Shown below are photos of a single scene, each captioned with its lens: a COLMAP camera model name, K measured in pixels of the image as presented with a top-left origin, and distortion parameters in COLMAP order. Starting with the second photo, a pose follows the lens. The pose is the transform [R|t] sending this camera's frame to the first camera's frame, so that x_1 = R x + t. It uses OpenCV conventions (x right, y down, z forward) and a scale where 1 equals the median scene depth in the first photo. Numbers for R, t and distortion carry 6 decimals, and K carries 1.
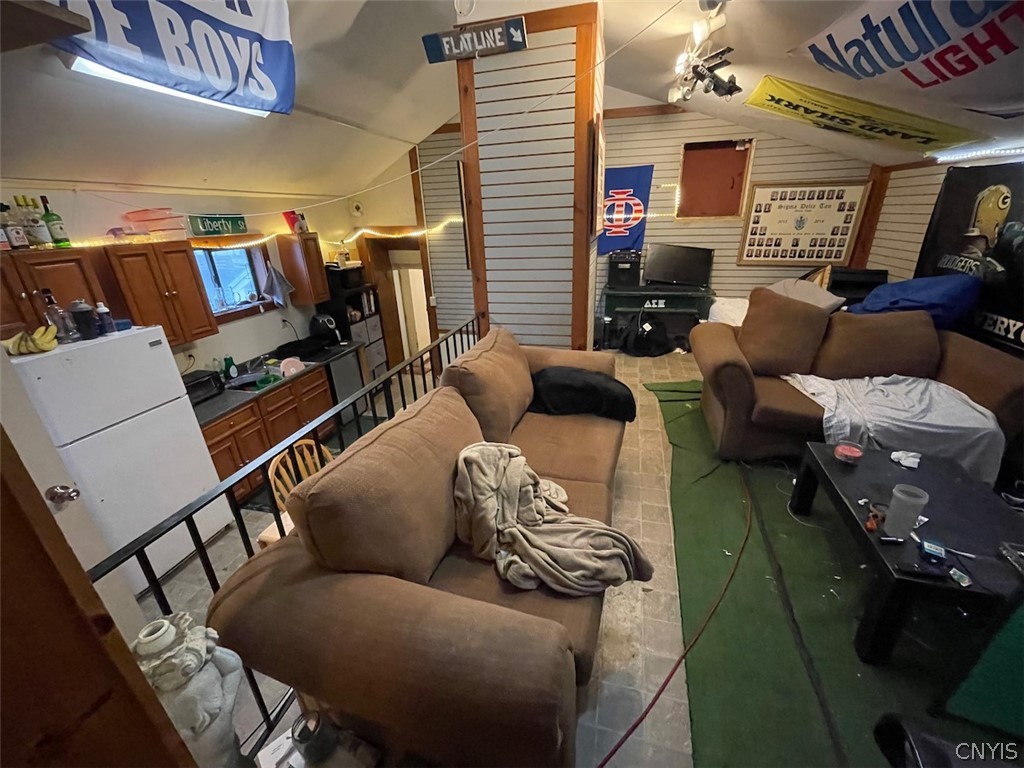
lens RADIAL K [[411.7, 0, 511.5], [0, 411.7, 382.1], [0, 0, 1]] dist [0.000172, 0.000053]
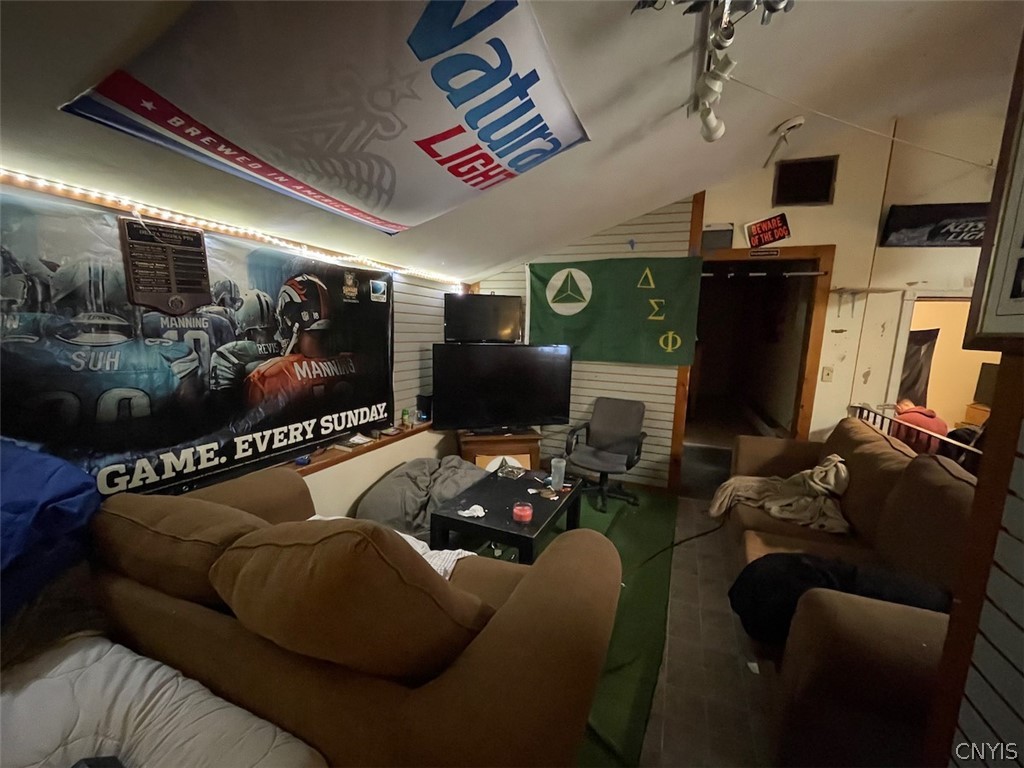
lens RADIAL K [[411.7, 0, 512.6], [0, 411.7, 387.6], [0, 0, 1]] dist [0.000172, 0.000053]
pose [[-0.992987, -0.009415, 0.117851, 0.671050], [0.052430, 0.858372, 0.510341, -0.644304], [-0.105965, 0.512941, -0.851859, 1.677985]]
